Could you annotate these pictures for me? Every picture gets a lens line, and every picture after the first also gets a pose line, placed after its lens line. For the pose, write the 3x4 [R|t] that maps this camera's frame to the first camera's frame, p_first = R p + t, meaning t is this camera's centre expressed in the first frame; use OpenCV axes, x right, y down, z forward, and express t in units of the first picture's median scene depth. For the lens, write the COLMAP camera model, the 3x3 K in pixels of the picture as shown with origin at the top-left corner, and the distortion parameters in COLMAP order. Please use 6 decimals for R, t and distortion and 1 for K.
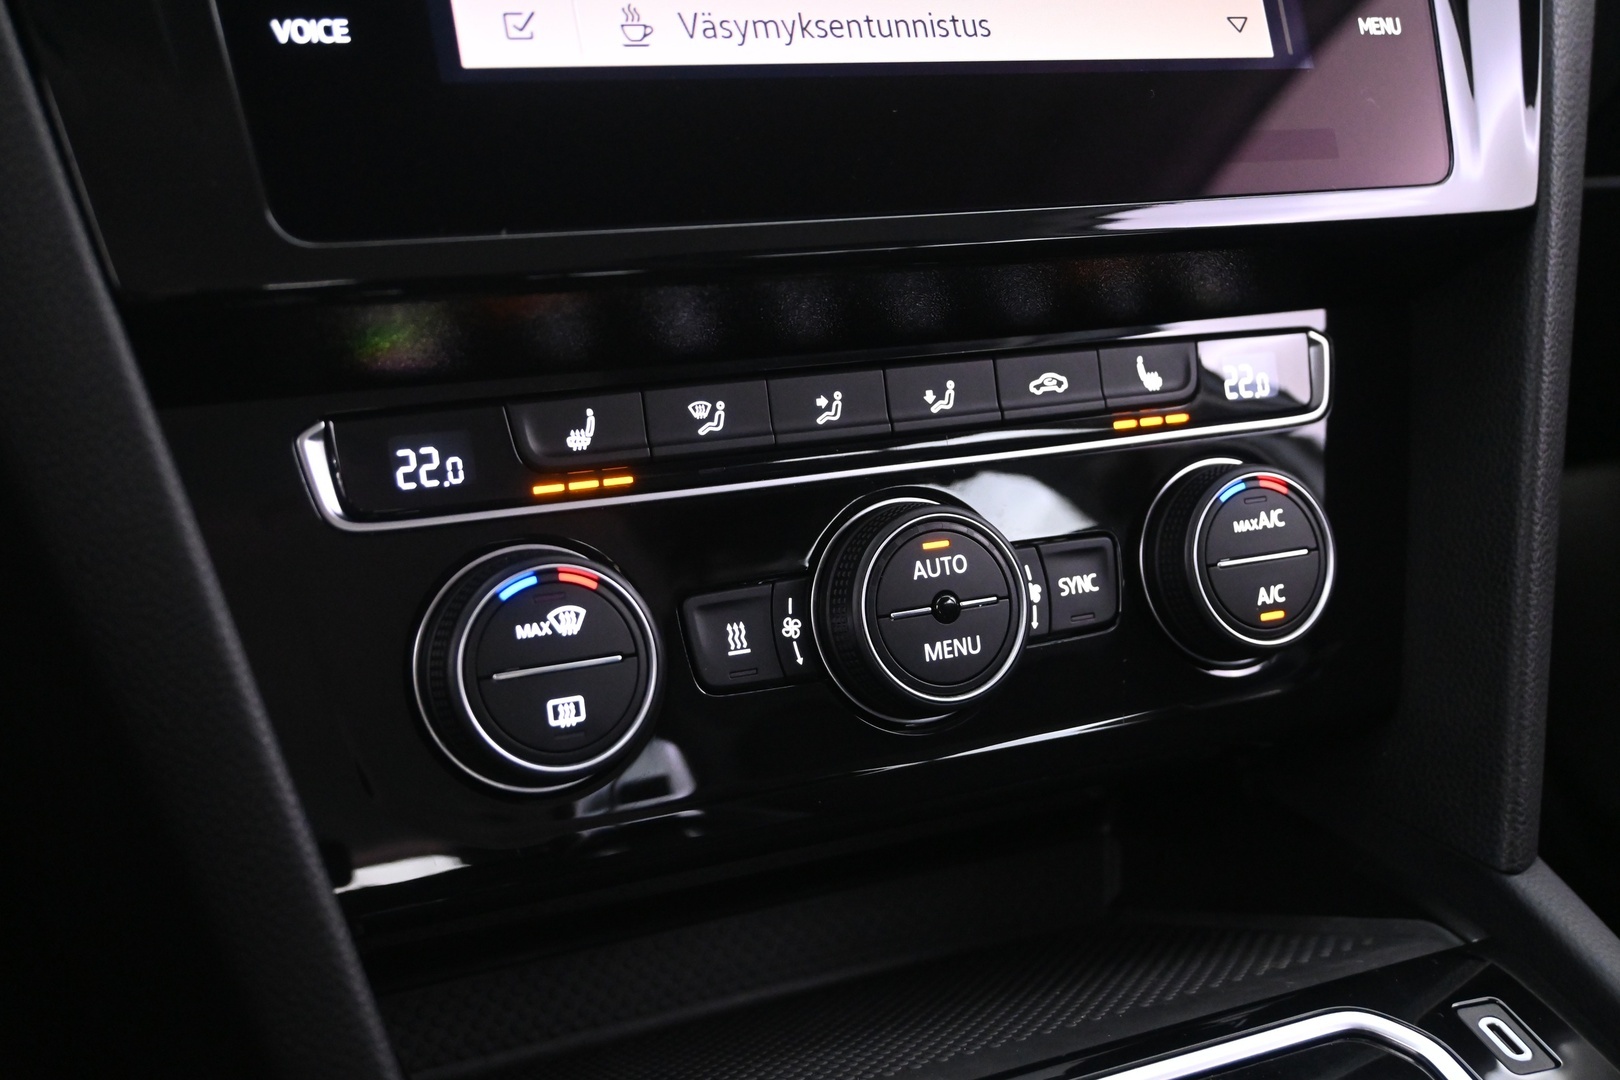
lens RADIAL K [[1932.3, 0, 805.5], [0, 1932.3, 539.6], [0, 0, 1]] dist [0.002211, 0.000000]
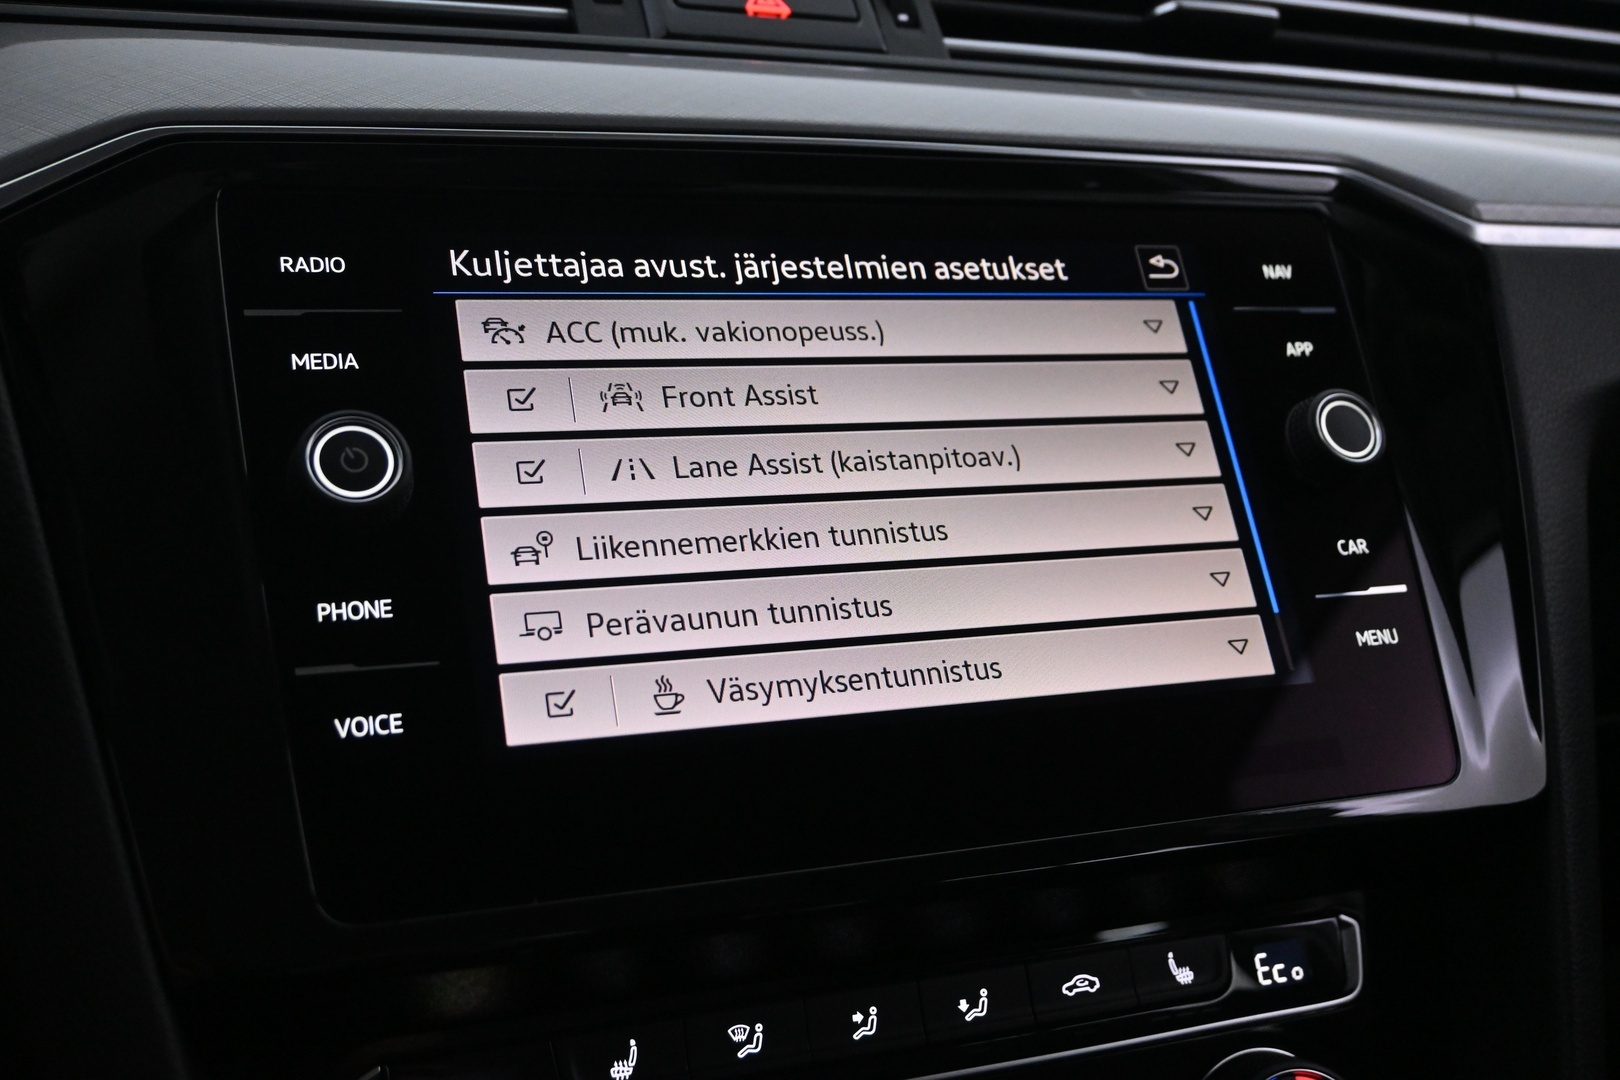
lens RADIAL K [[1635.8, 0, 813.5], [0, 1635.8, 535.9], [0, 0, 1]] dist [-0.000127, 0.000000]
pose [[0.993548, -0.034016, -0.108194, 0.095176], [0.009214, 0.975018, -0.221933, -0.136565], [0.113040, 0.219504, 0.969041, 0.069167]]
